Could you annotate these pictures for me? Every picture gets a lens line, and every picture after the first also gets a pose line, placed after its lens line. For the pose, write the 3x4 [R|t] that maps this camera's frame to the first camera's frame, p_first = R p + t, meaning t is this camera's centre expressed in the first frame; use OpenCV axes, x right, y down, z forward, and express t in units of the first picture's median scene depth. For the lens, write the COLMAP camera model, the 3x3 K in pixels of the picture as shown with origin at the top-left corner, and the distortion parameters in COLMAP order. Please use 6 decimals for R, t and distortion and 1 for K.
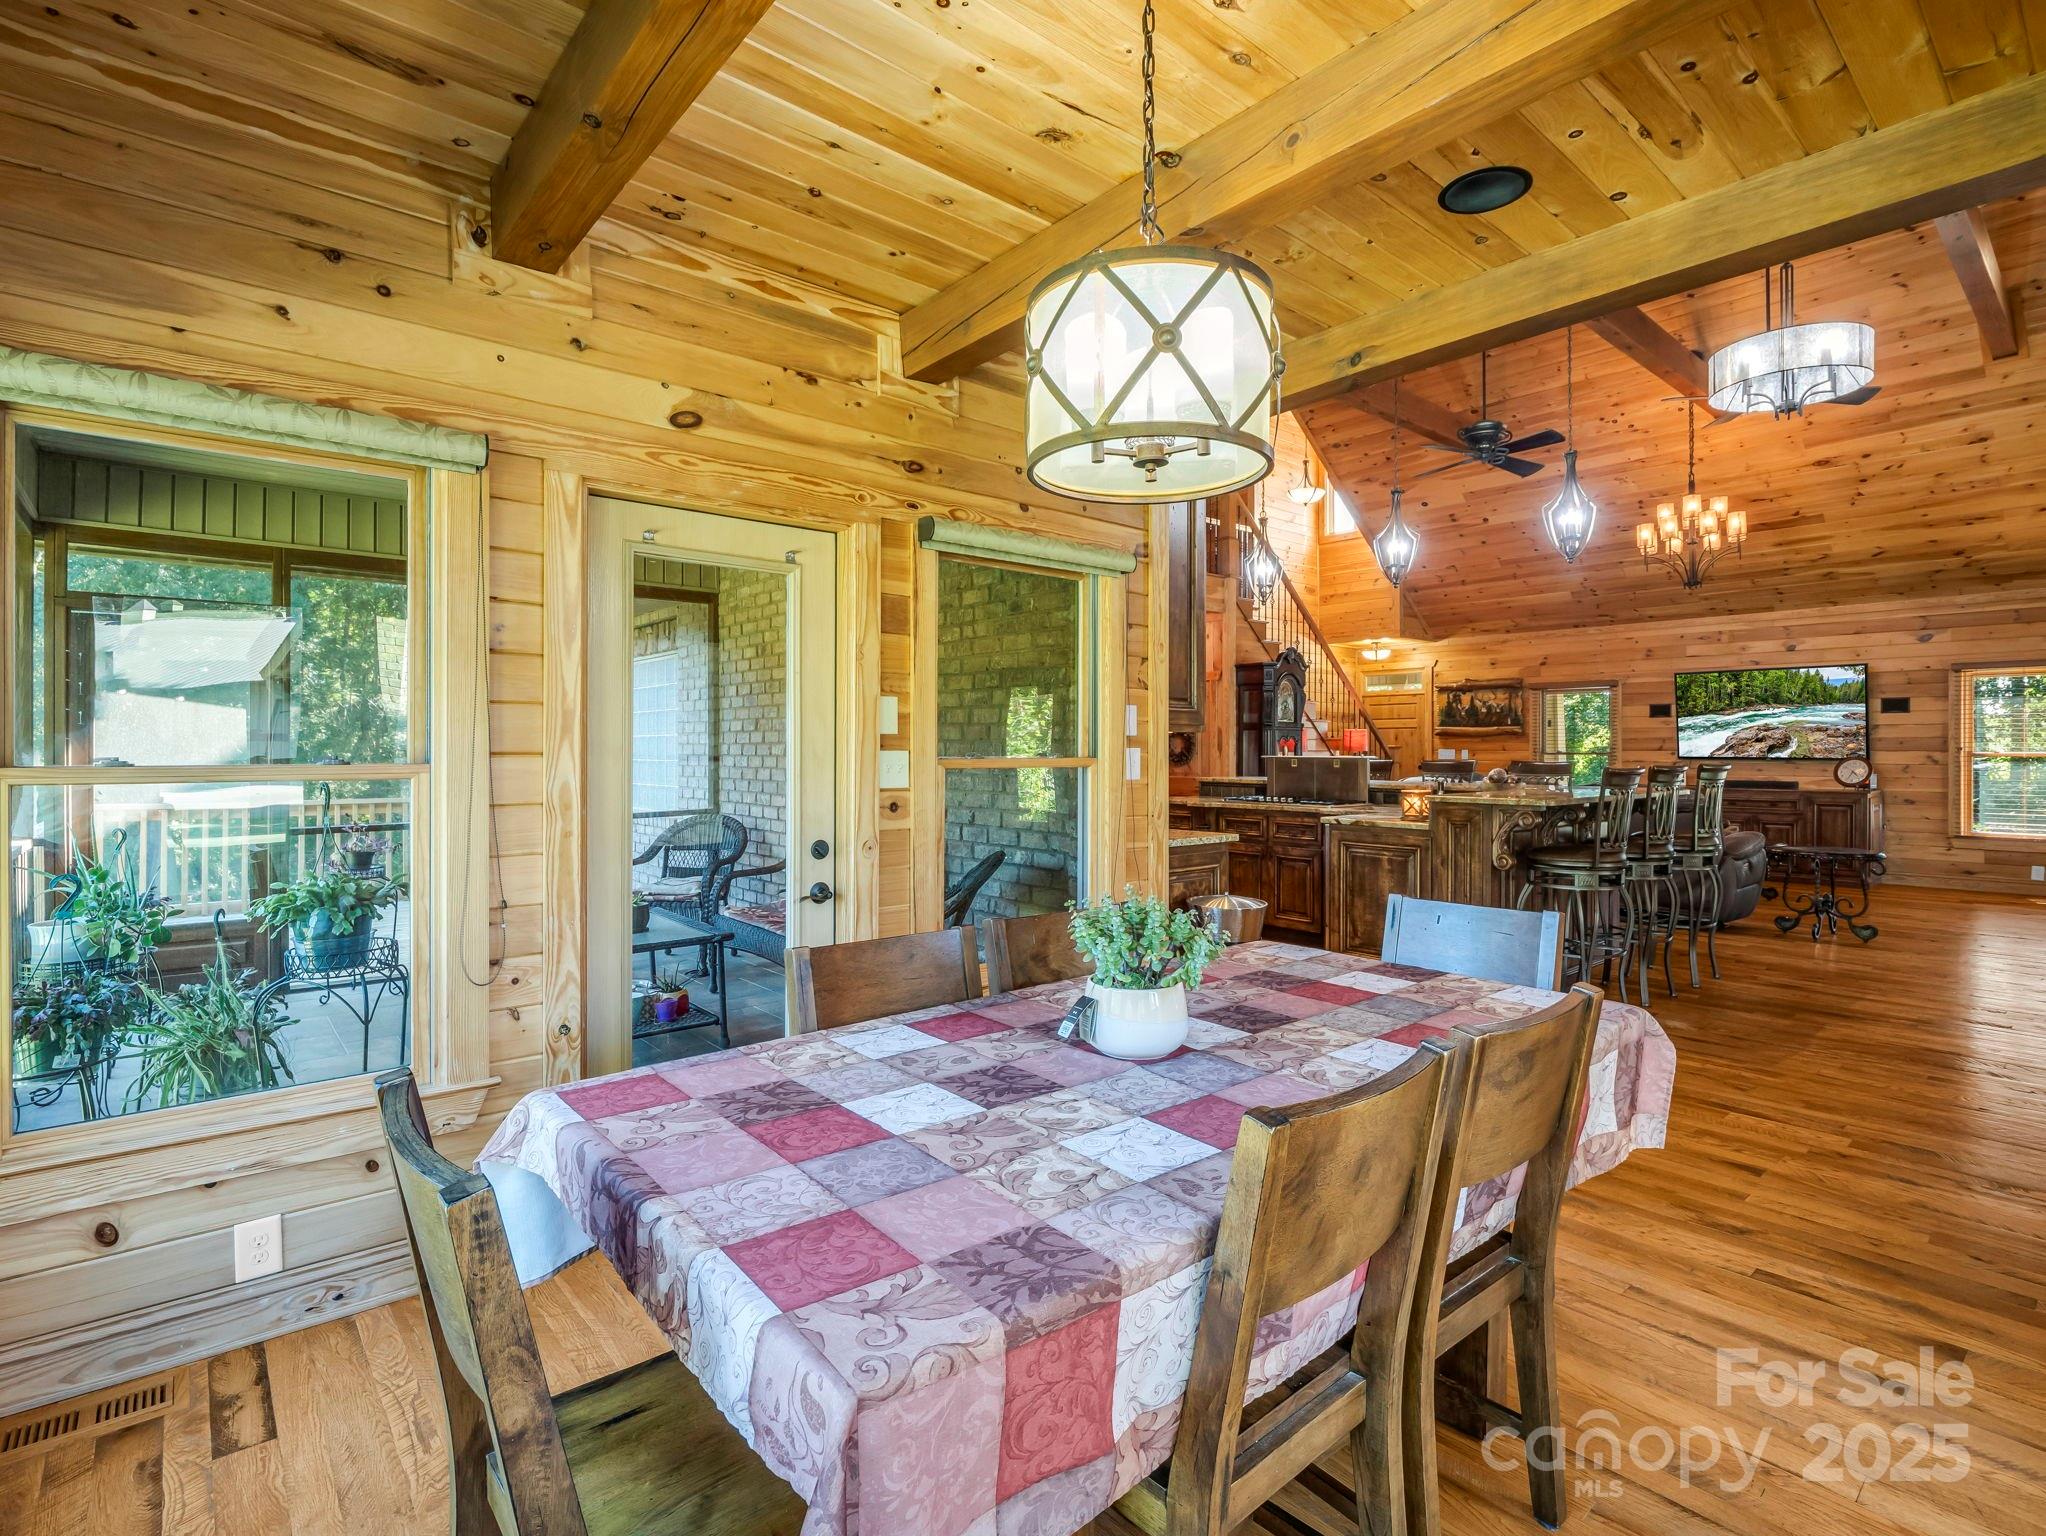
lens RADIAL K [[1006.7, 0, 1024.1], [0, 1006.7, 757.4], [0, 0, 1]] dist [-0.005079, -0.006356]
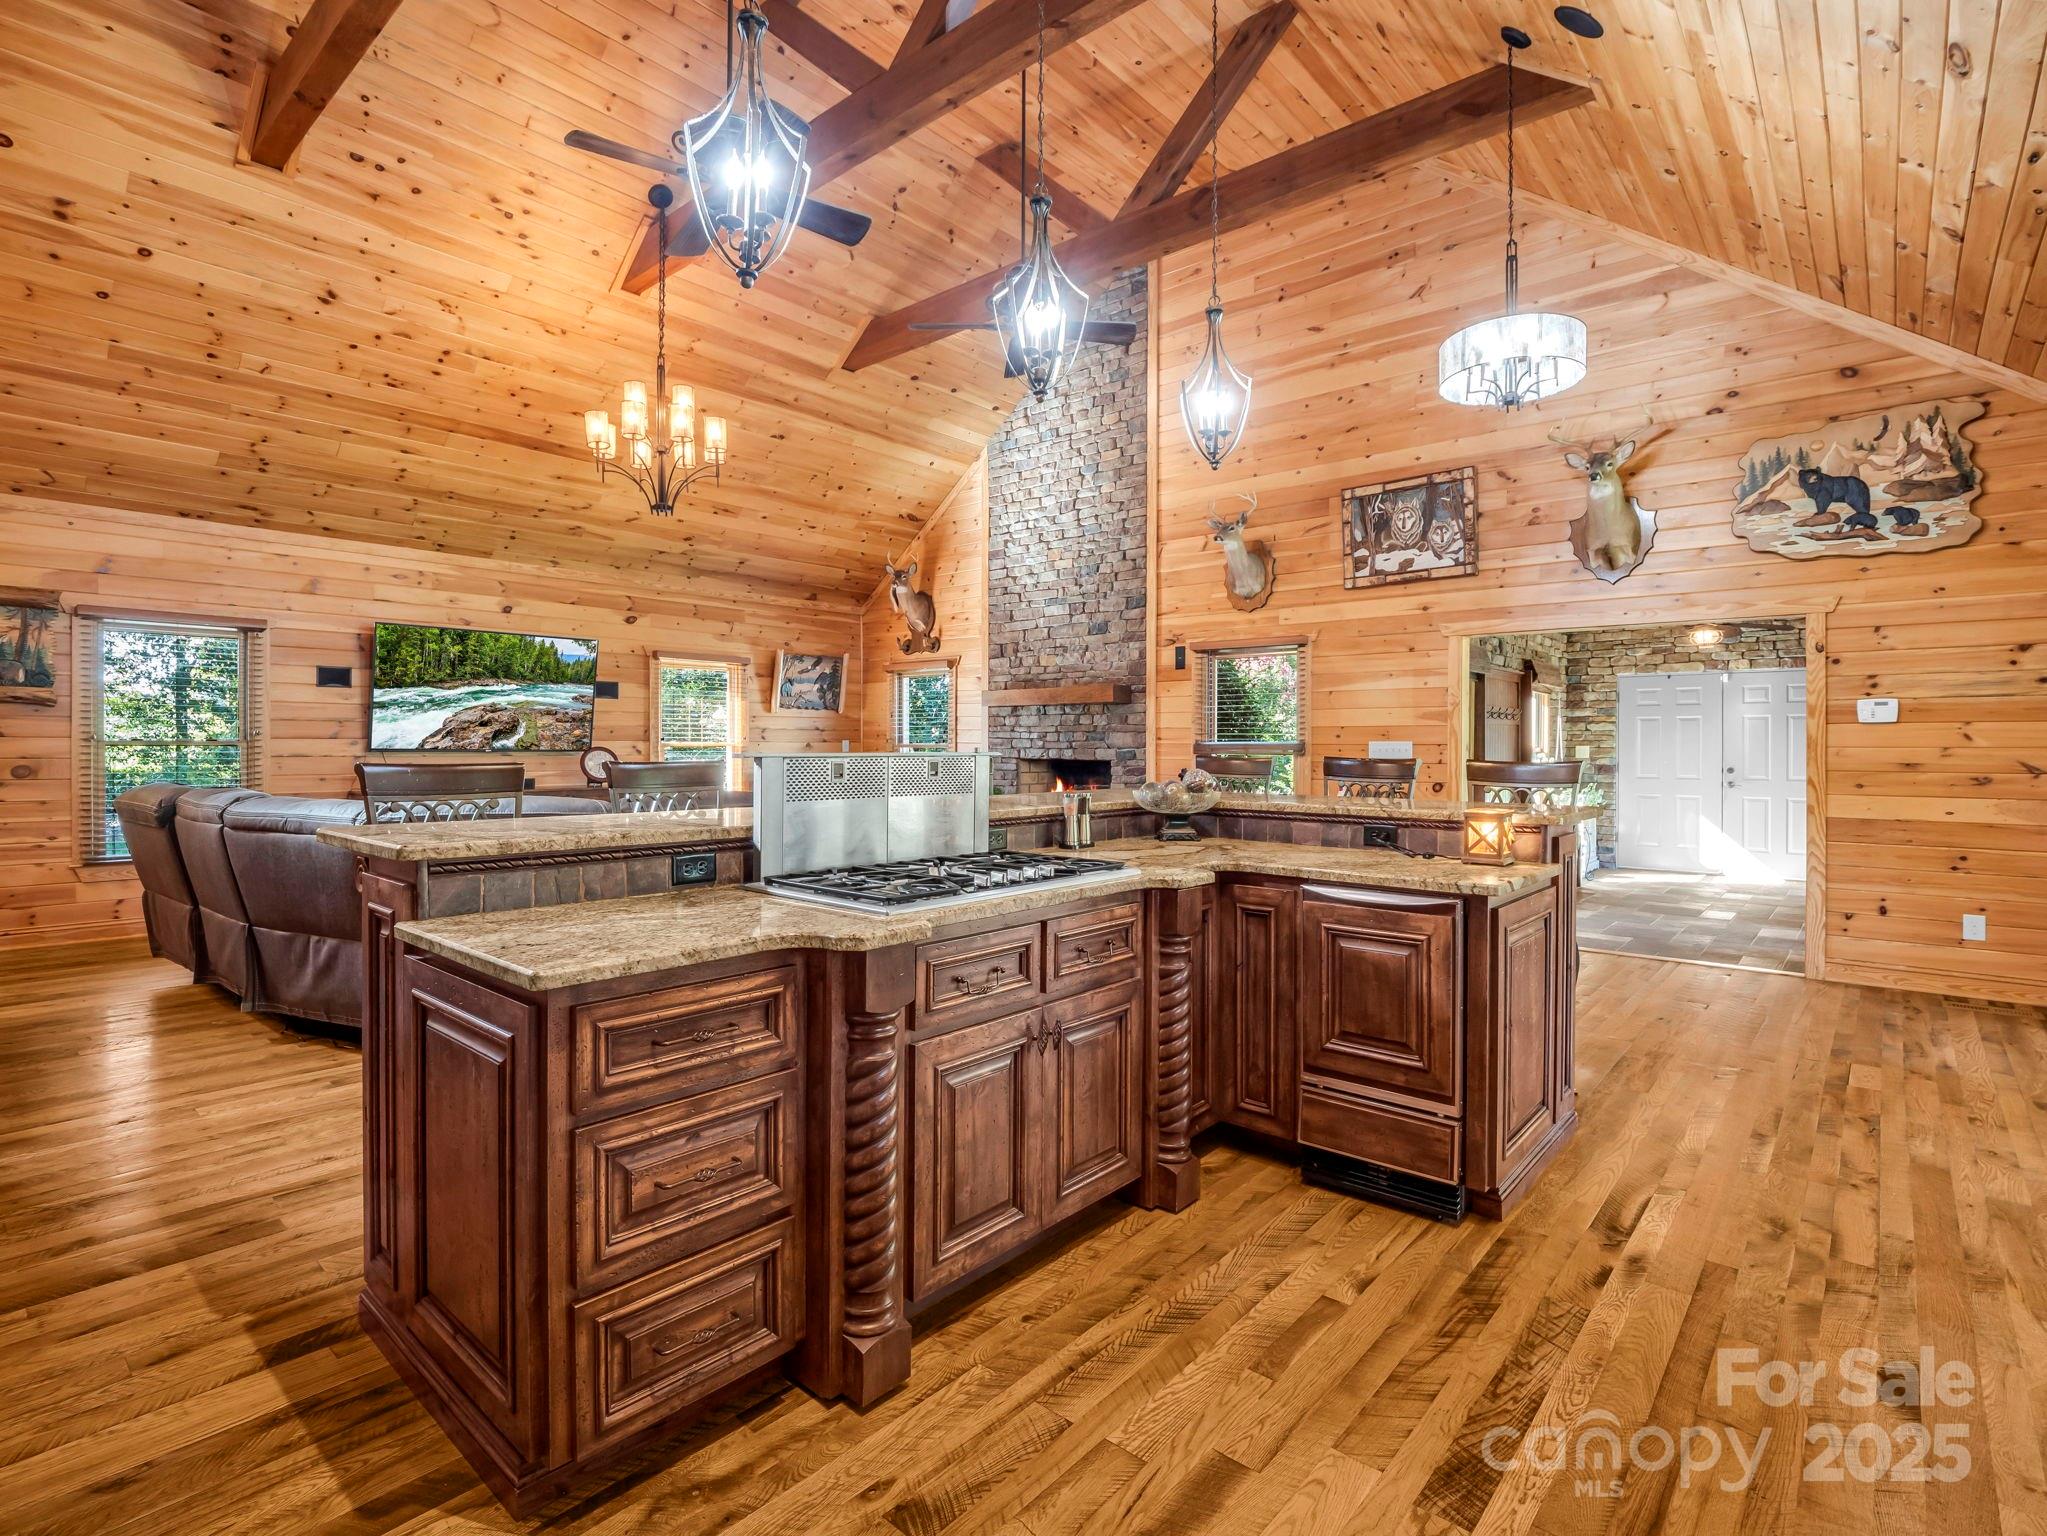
lens RADIAL K [[1007.2, 0, 1023.6], [0, 1007.2, 765.5], [0, 0, 1]] dist [-0.005079, -0.006356]
pose [[-0.149733, -0.017175, 0.988577, -0.084946], [0.007080, 0.999805, 0.018443, 0.002916], [-0.988701, 0.009761, -0.149582, 0.707221]]
